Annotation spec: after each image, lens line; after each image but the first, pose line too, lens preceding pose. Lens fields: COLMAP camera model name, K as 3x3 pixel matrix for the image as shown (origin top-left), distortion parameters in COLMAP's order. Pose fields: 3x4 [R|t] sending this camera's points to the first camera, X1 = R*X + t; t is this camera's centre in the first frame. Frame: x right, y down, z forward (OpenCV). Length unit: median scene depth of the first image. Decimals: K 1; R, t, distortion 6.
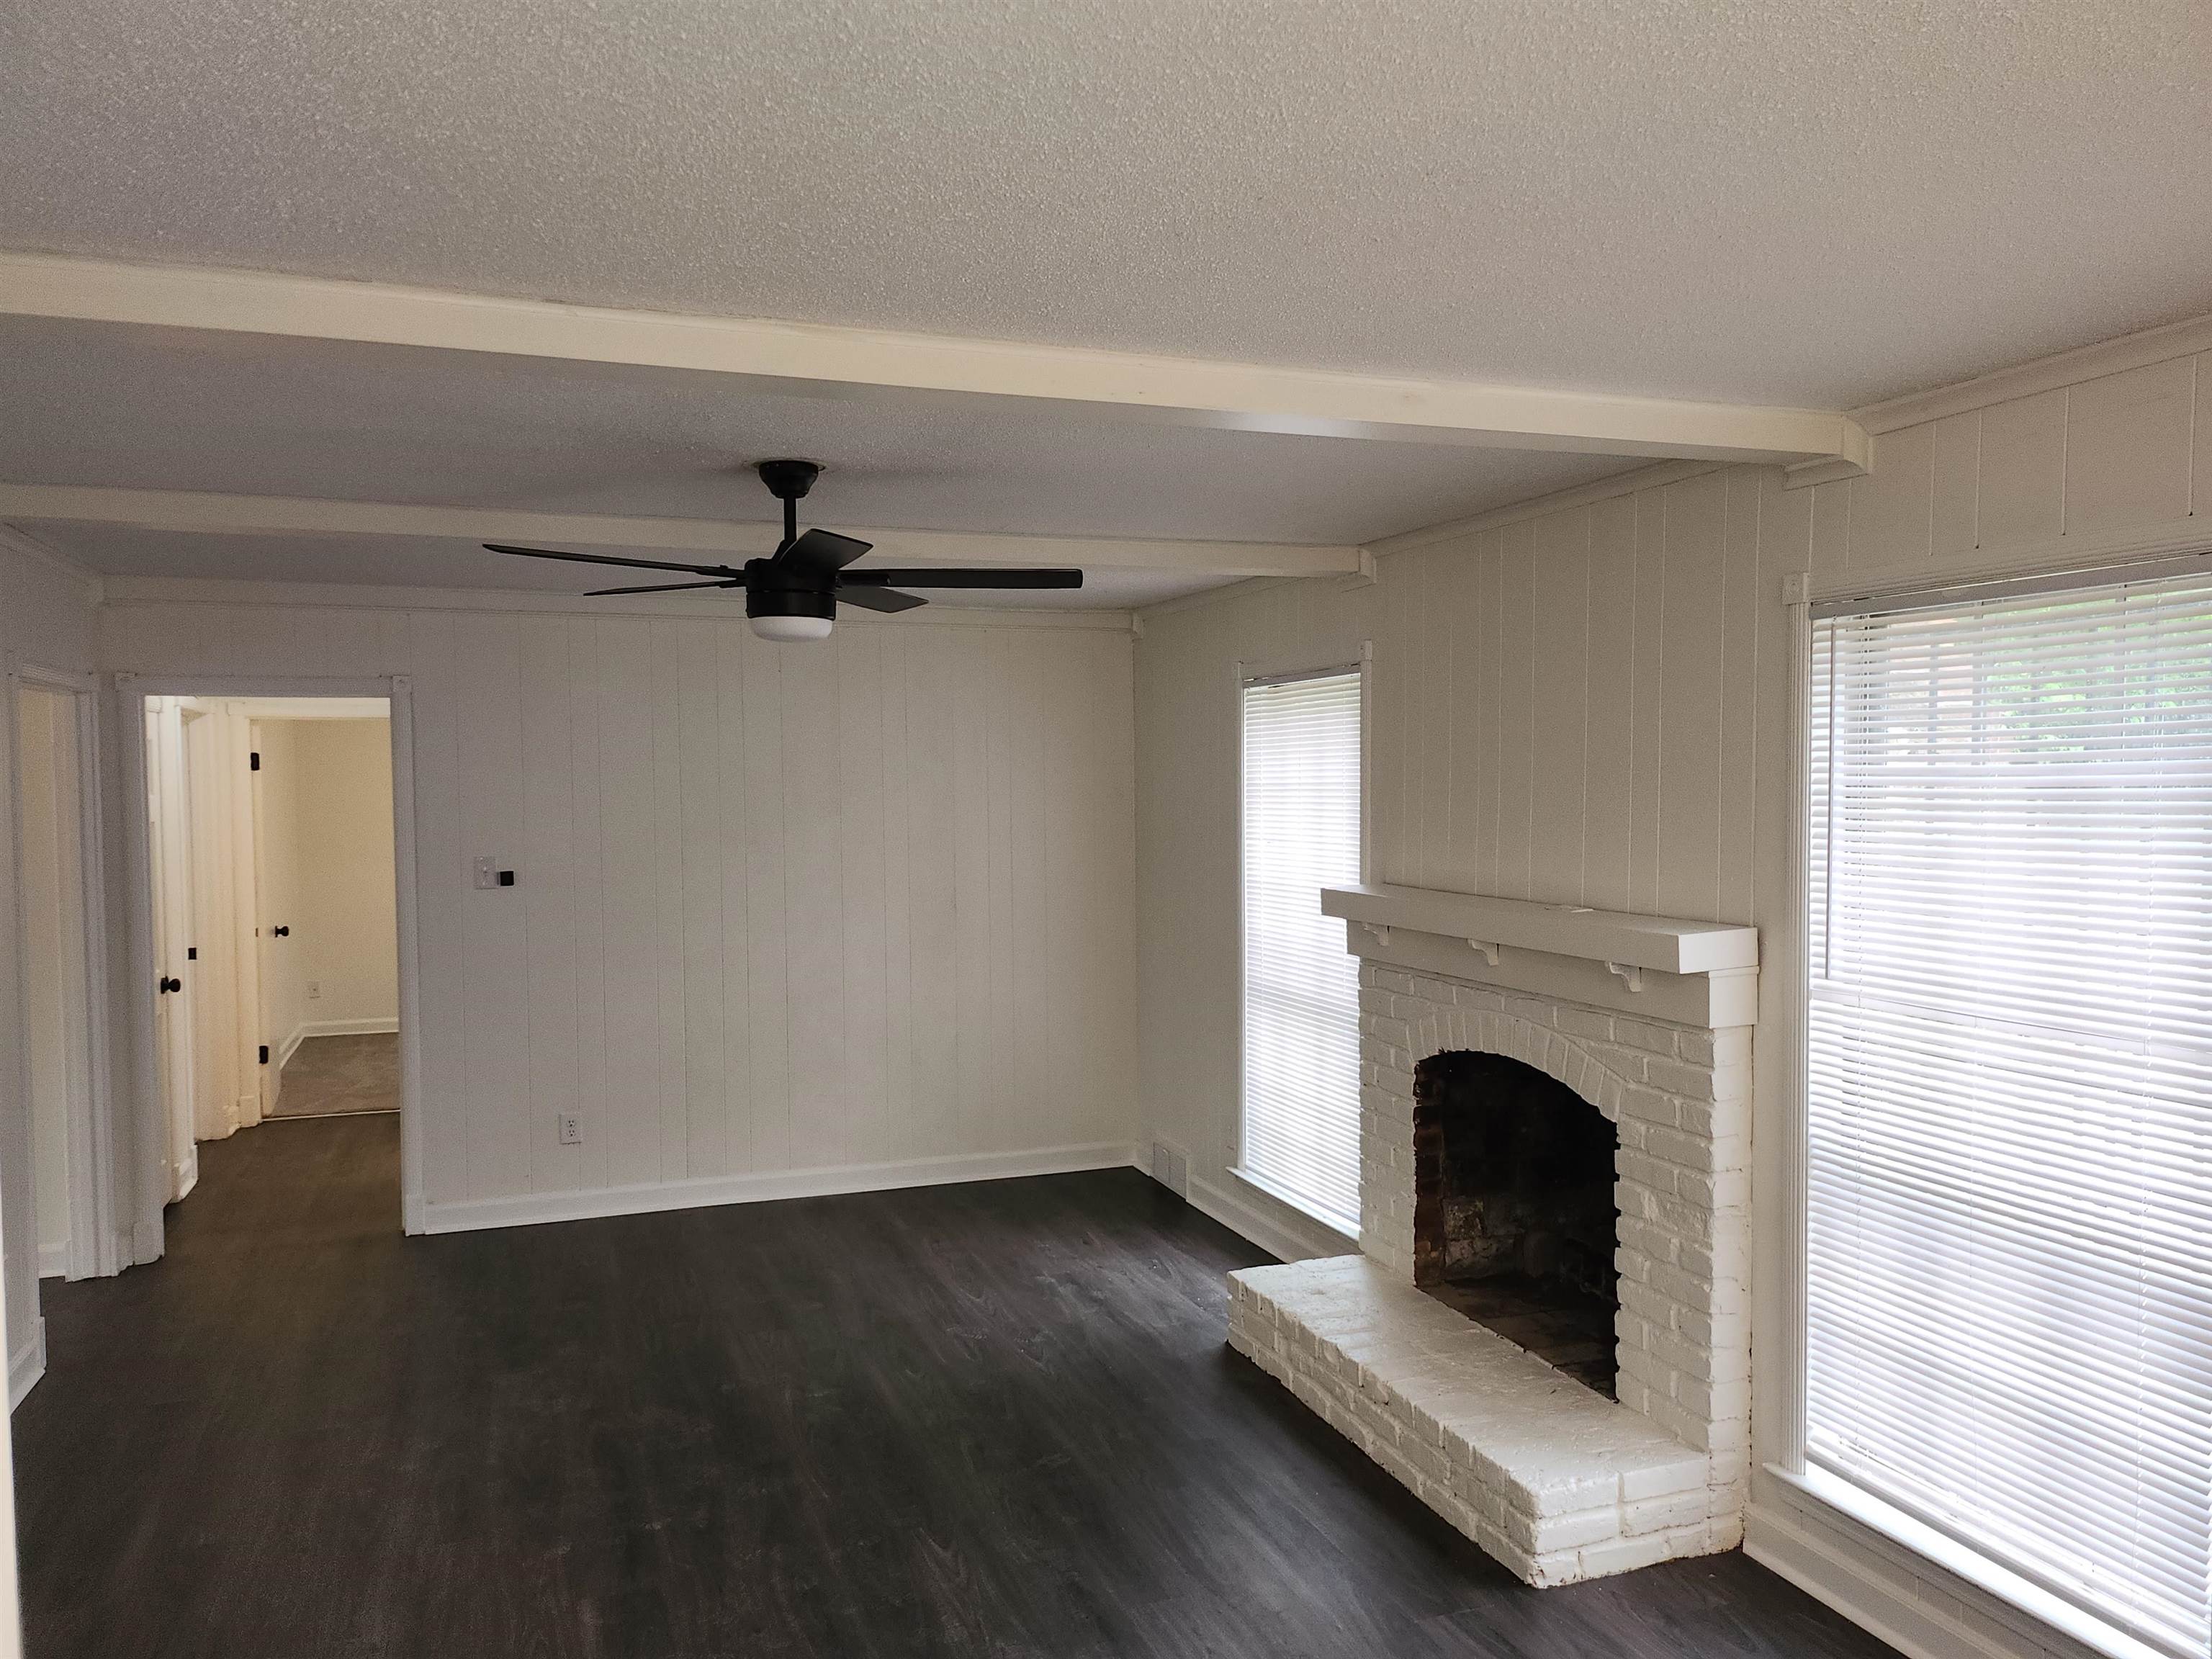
lens RADIAL K [[1624.0, 0, 1106.0], [0, 1624.0, 829.5], [0, 0, 1]] dist [0.066710, -0.085055]
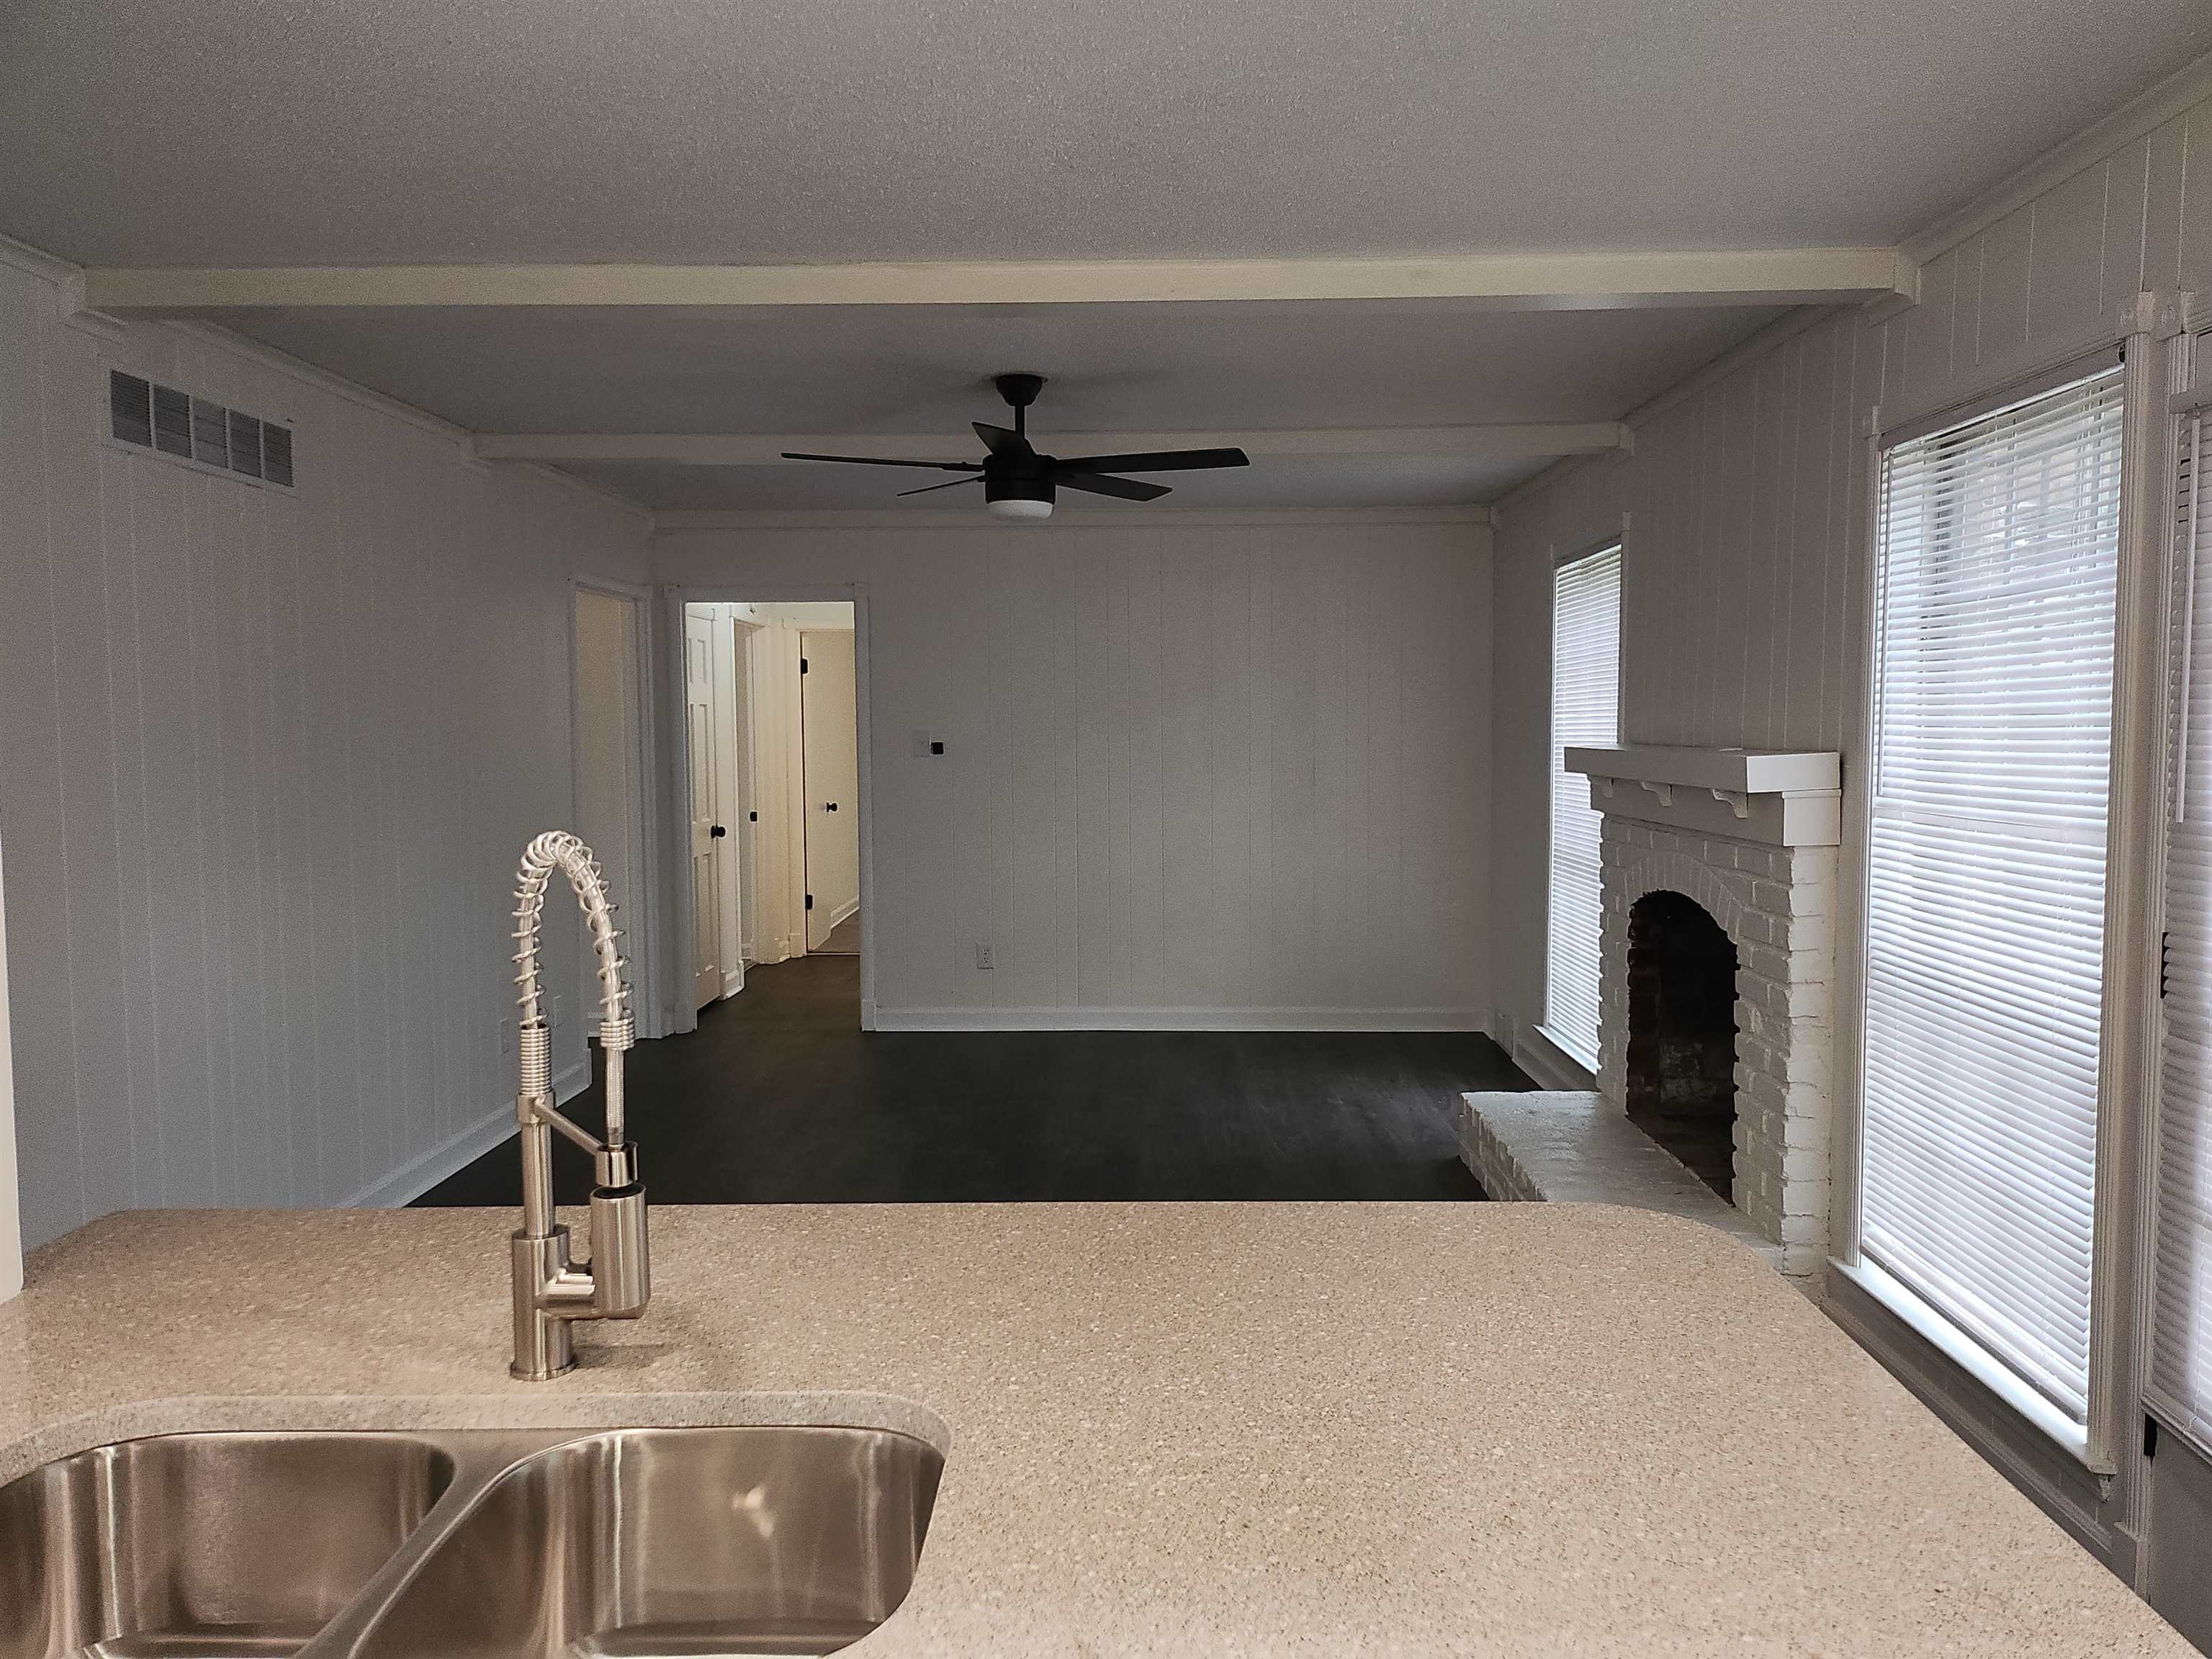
lens RADIAL K [[1624.0, 0, 1106.0], [0, 1624.0, 829.5], [0, 0, 1]] dist [0.066710, -0.085055]
pose [[0.930302, 0.026353, -0.365846, 0.316684], [-0.013350, 0.999188, 0.038027, 0.069090], [0.366551, -0.030492, 0.929898, -0.136642]]
